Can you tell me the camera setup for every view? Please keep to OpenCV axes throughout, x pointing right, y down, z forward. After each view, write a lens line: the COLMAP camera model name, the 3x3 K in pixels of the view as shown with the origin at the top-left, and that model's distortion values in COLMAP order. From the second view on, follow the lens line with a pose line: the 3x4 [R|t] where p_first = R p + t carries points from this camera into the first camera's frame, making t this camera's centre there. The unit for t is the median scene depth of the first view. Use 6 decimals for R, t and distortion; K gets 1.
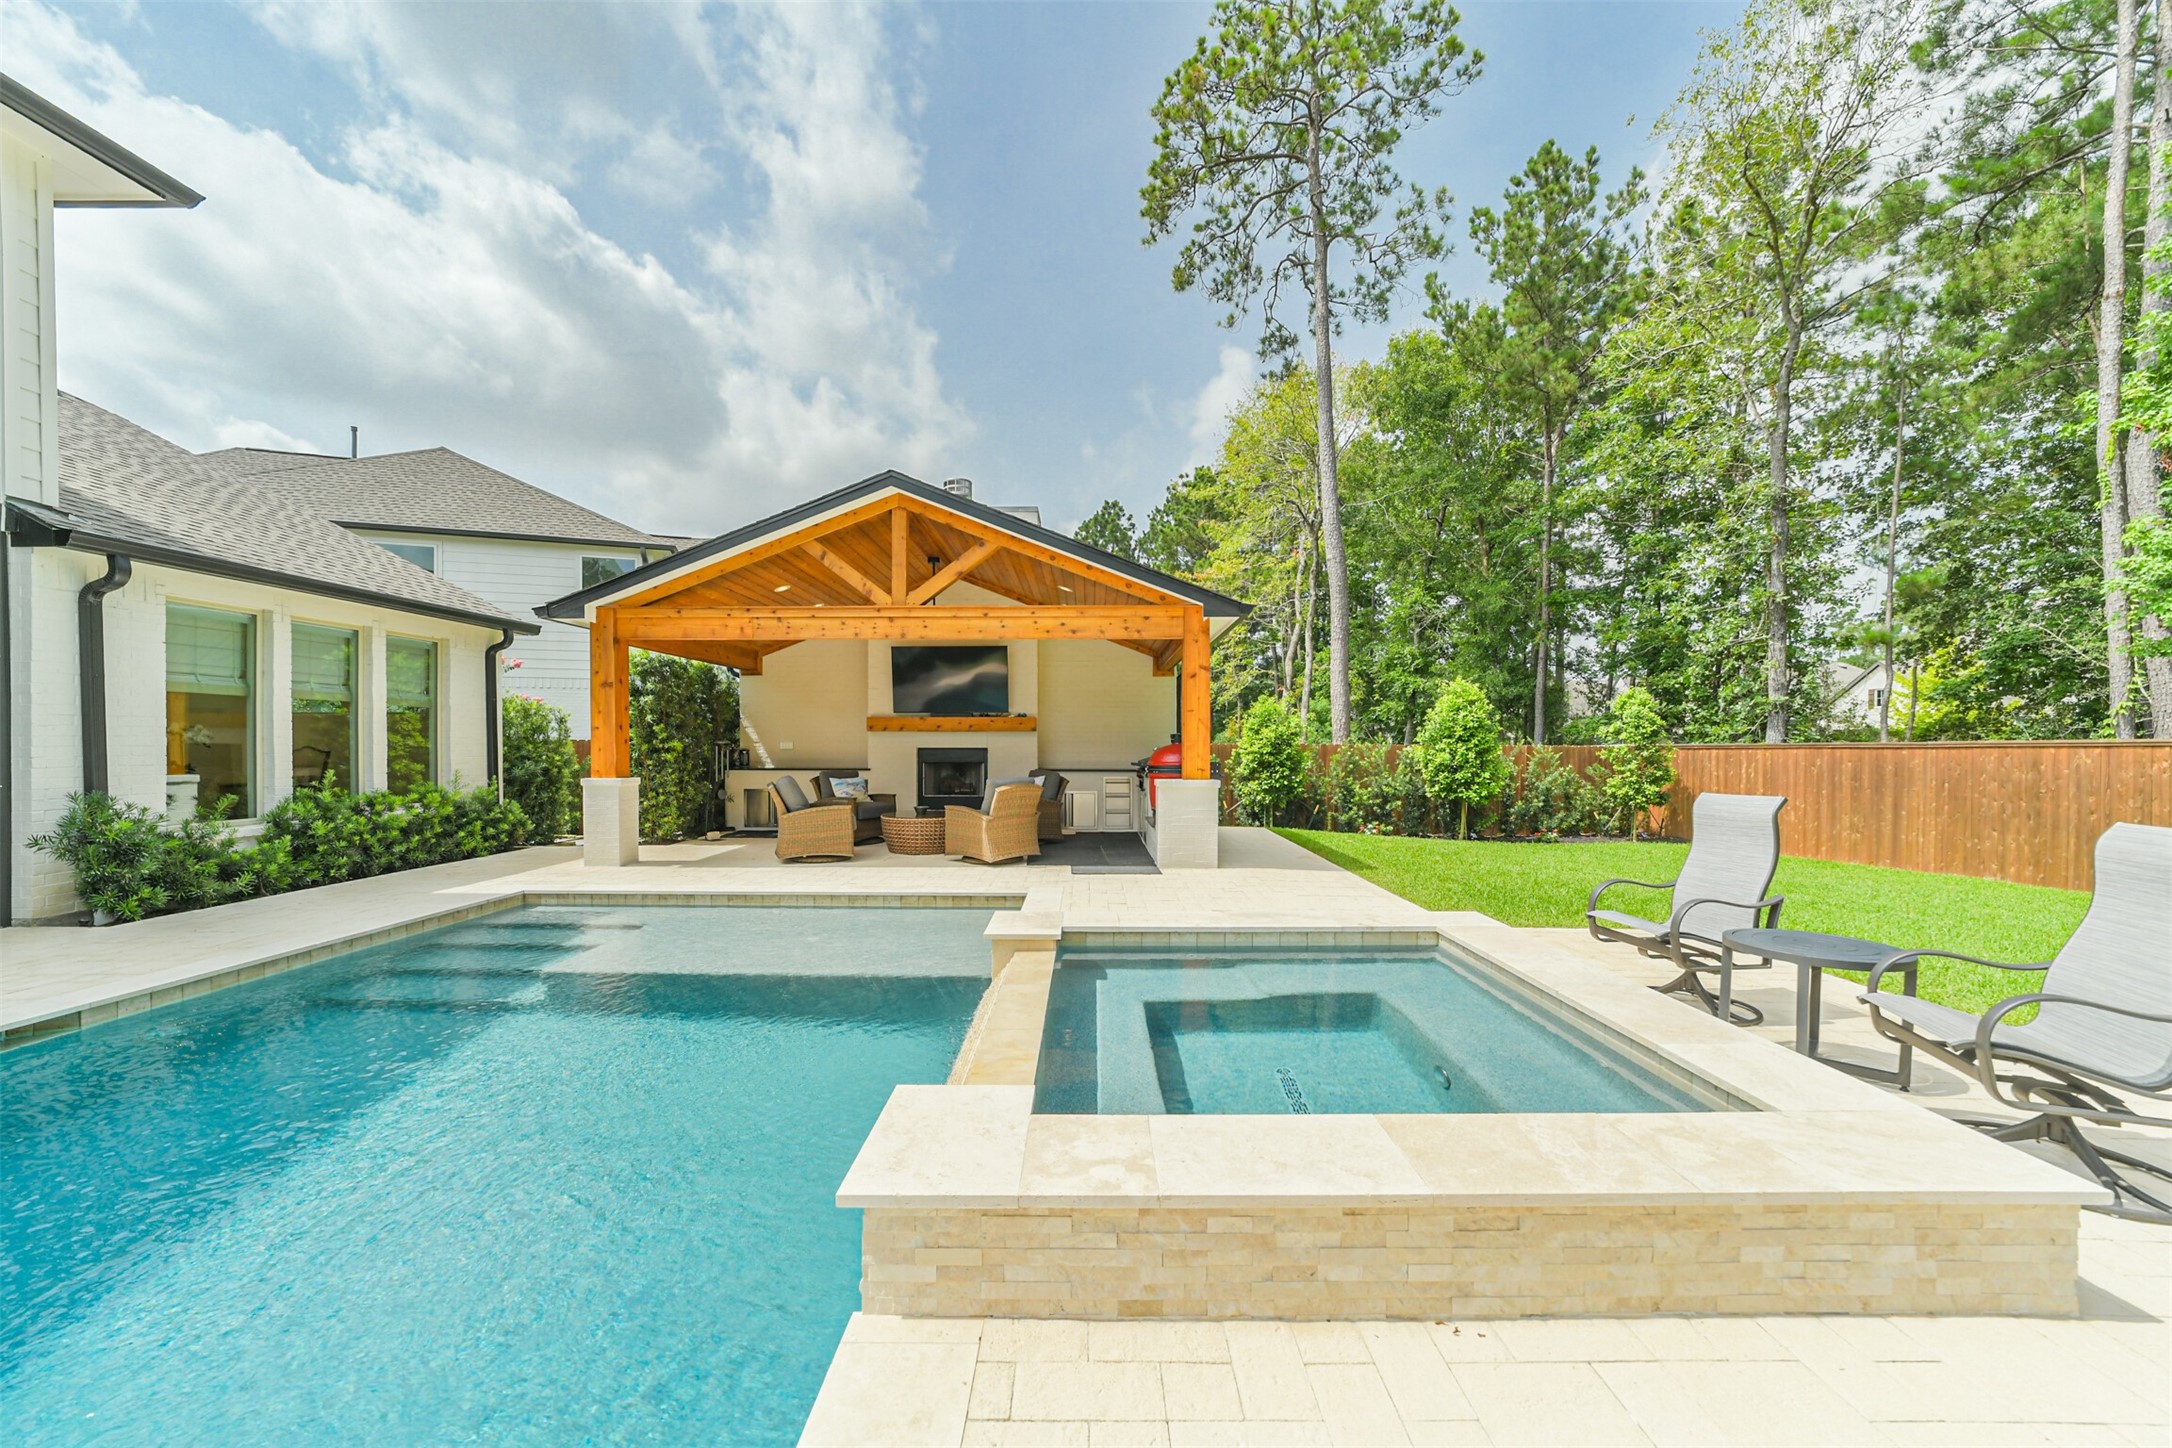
lens RADIAL K [[845.6, 0, 1092.5], [0, 845.6, 745.3], [0, 0, 1]] dist [-0.022124, 0.006509]
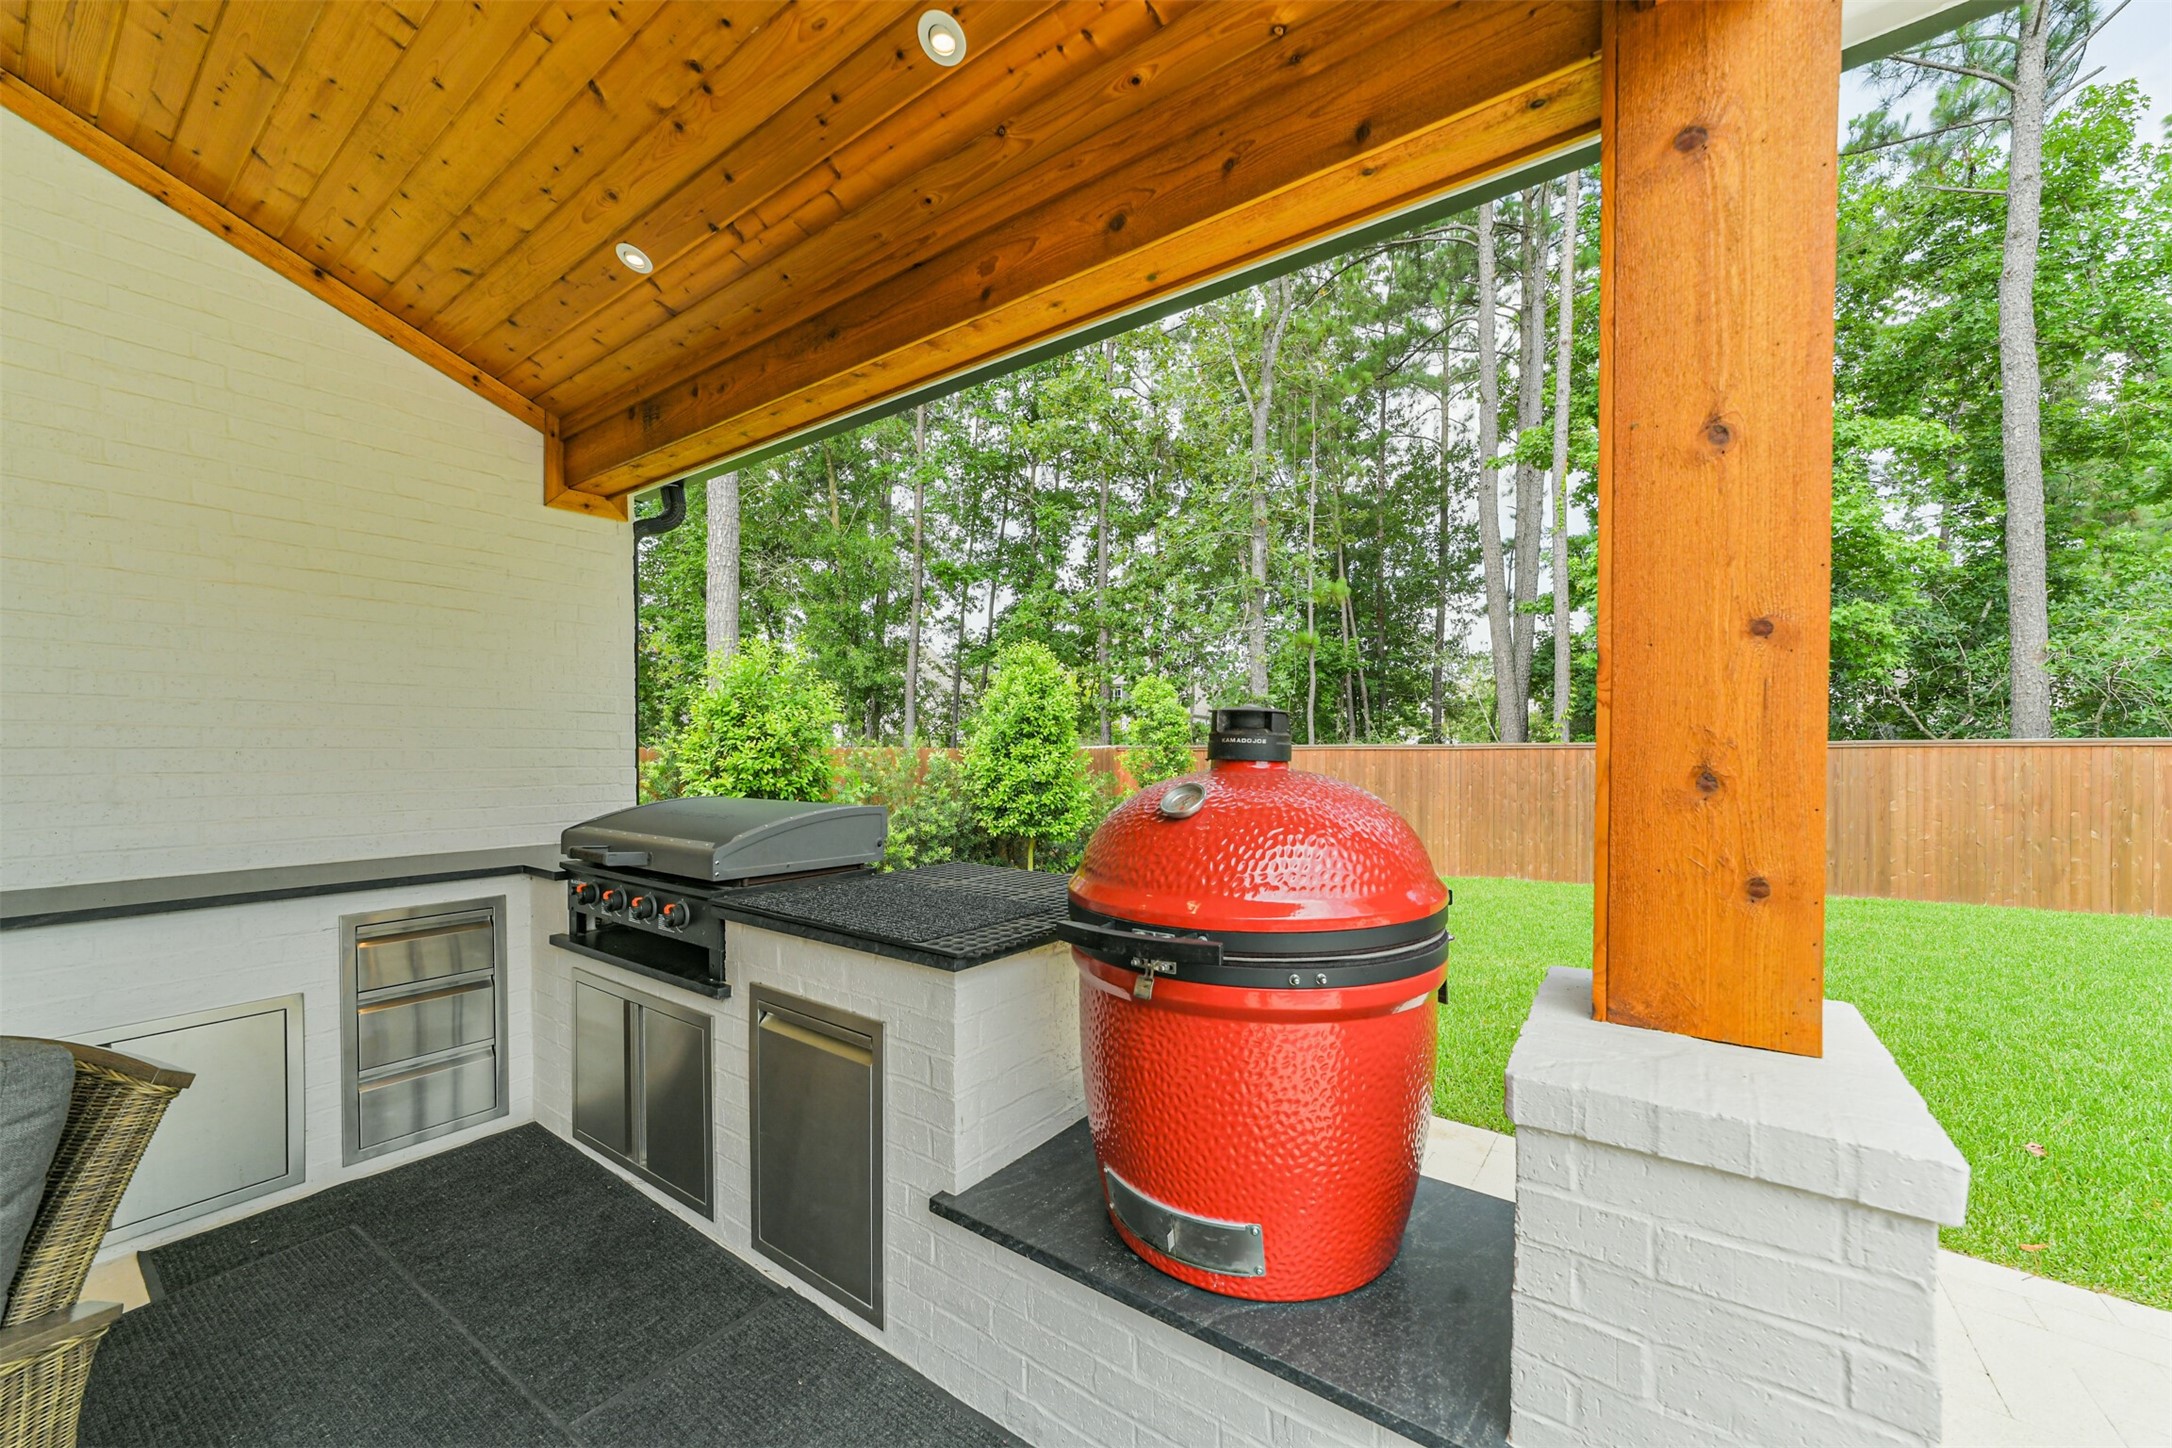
lens RADIAL K [[829.9, 0, 1089.2], [0, 829.9, 744.8], [0, 0, 1]] dist [0.000181, 0.000237]
pose [[0.594398, -0.002281, 0.804167, -0.034047], [0.000860, 0.999997, 0.002201, -0.004075], [-0.804170, -0.000617, 0.594399, 0.564401]]
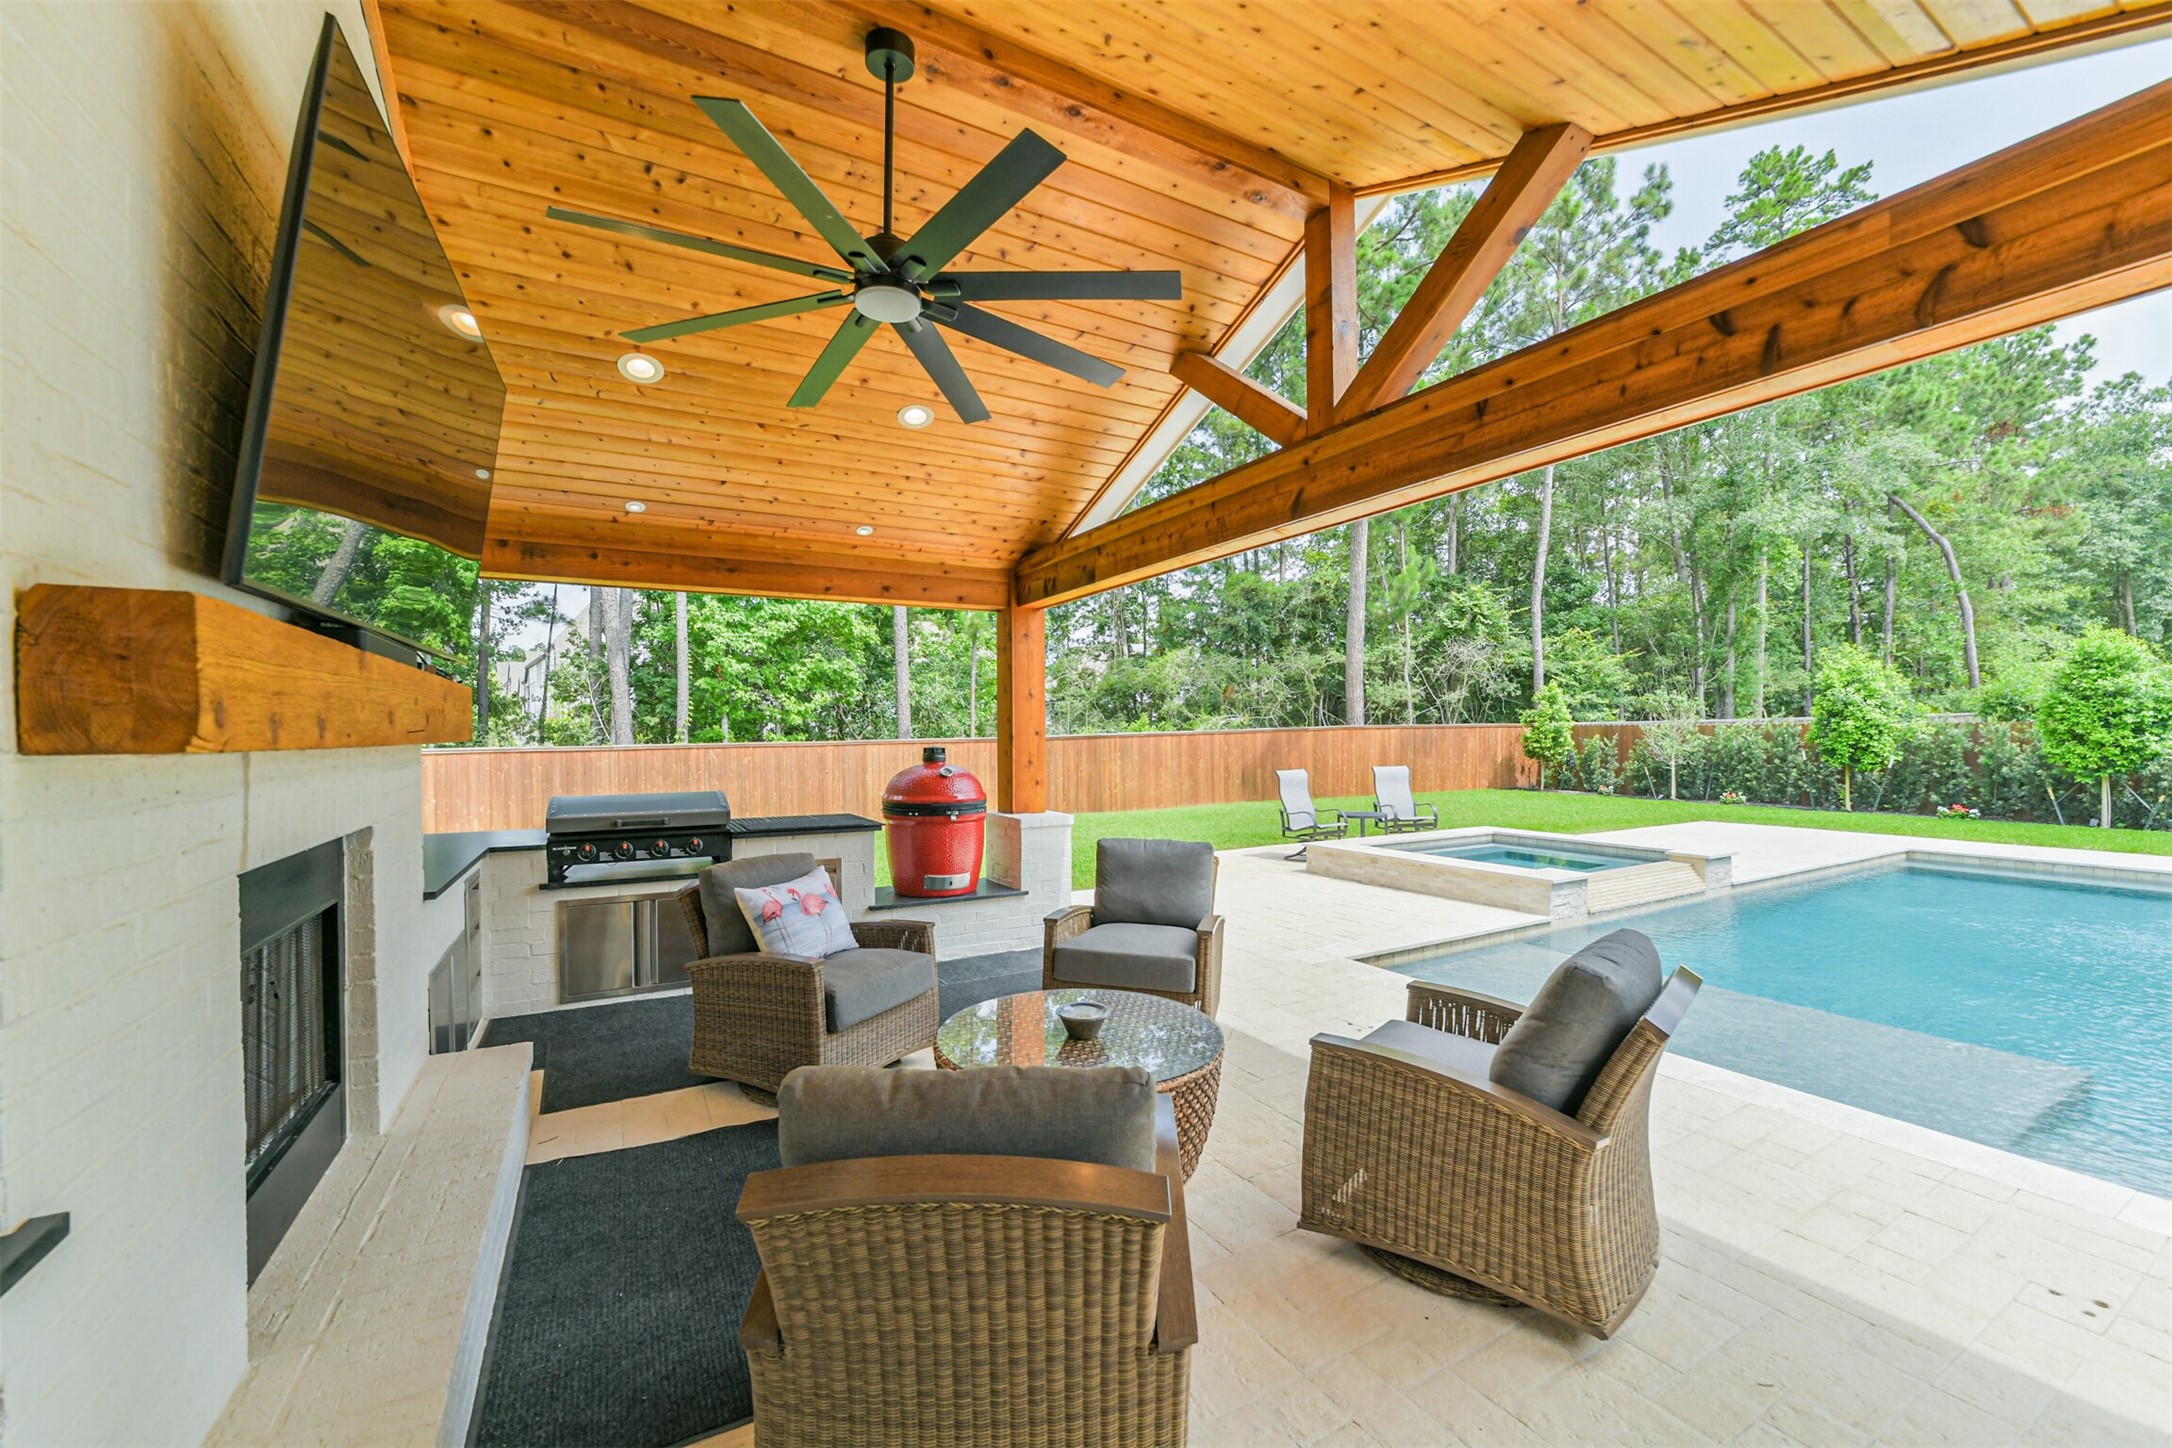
lens RADIAL K [[845.6, 0, 1092.5], [0, 845.6, 745.3], [0, 0, 1]] dist [-0.022124, 0.006509]
pose [[-0.489752, -0.010722, 0.871796, -0.296689], [0.005161, 0.999871, 0.015196, -0.014764], [-0.871847, 0.011942, -0.489633, 0.733214]]
